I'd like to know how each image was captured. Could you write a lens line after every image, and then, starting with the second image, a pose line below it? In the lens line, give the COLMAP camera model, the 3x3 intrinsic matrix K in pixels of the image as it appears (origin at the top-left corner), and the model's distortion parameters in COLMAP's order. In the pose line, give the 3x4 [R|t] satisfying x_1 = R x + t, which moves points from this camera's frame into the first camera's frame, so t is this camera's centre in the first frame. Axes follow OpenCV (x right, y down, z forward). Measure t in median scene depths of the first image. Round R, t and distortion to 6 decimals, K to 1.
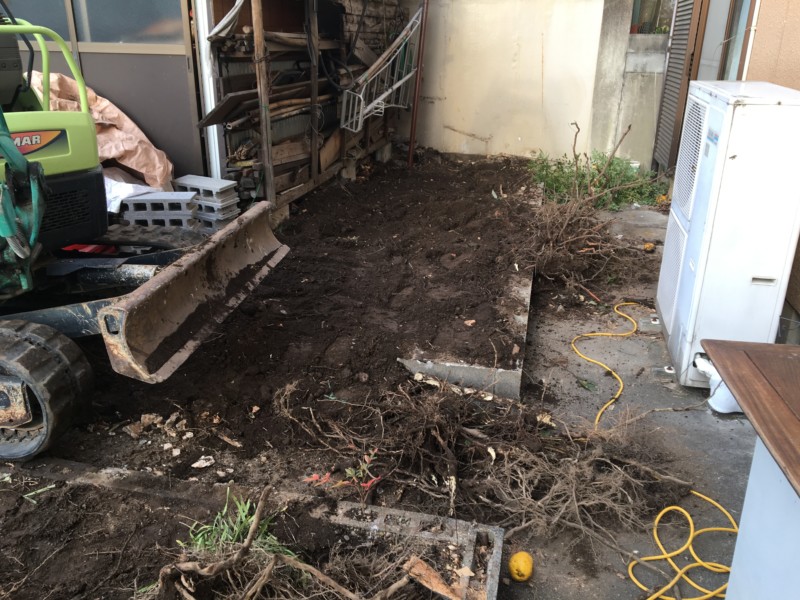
lens RADIAL K [[673.9, 0, 395.5], [0, 673.9, 304.2], [0, 0, 1]] dist [0.072704, -0.095622]
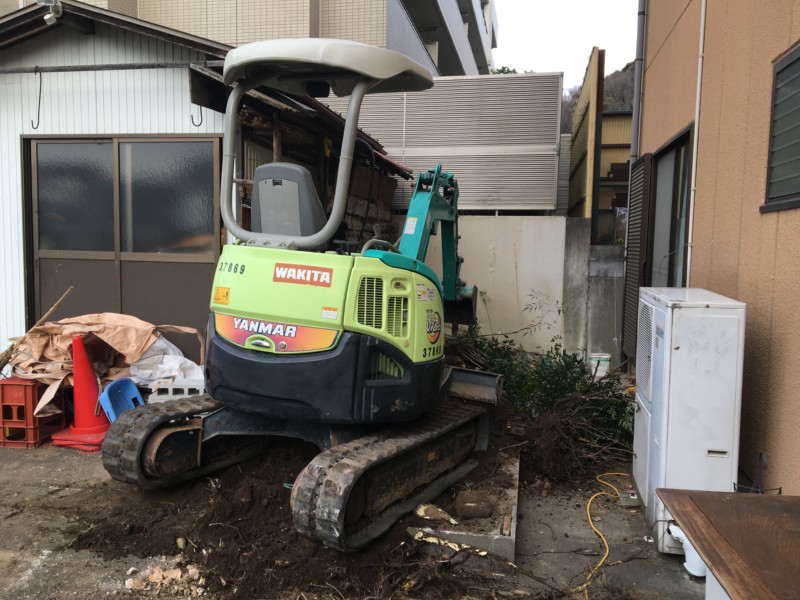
lens RADIAL K [[673.9, 0, 395.0], [0, 673.9, 301.4], [0, 0, 1]] dist [0.072704, -0.095622]
pose [[0.999700, 0.004006, 0.024157, -0.025926], [0.002958, 0.959546, -0.281536, 0.029684], [-0.024307, 0.281523, 0.959247, -0.117518]]
